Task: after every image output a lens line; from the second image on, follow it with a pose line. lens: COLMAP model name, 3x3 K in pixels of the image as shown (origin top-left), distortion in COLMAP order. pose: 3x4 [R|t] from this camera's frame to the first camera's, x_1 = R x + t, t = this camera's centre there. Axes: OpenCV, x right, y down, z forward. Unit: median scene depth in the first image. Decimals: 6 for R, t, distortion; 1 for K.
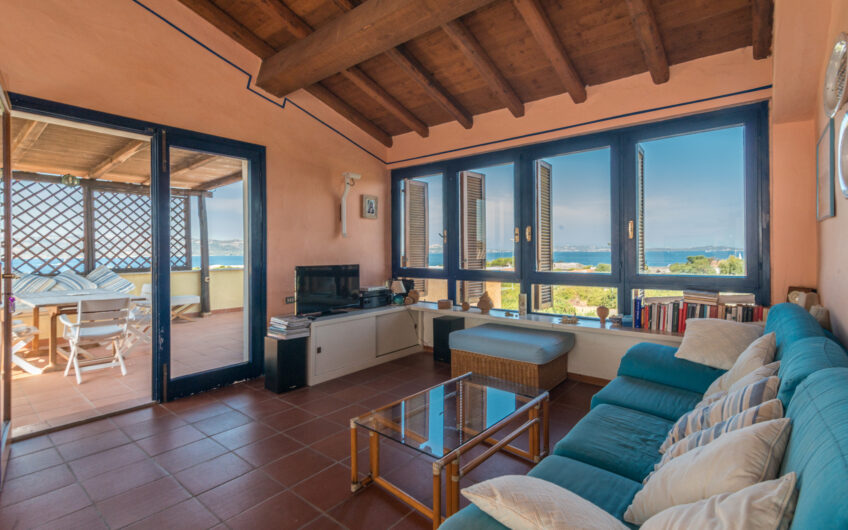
lens RADIAL K [[408.8, 0, 425.4], [0, 408.8, 247.8], [0, 0, 1]] dist [0.021098, -0.000310]
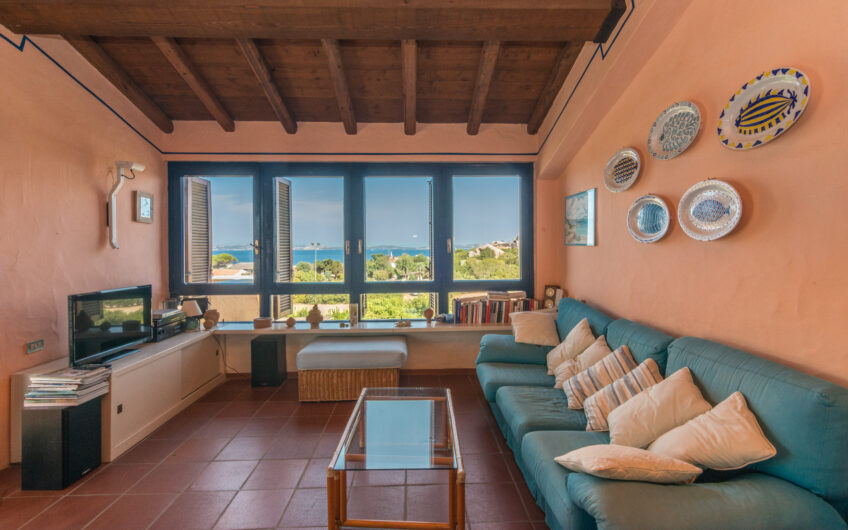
lens RADIAL K [[408.8, 0, 425.4], [0, 408.8, 247.8], [0, 0, 1]] dist [0.021098, -0.000310]
pose [[0.755145, -0.002374, 0.655553, -0.316039], [-0.000260, 0.999992, 0.003920, -0.035345], [-0.655557, -0.003131, 0.755139, 0.091289]]
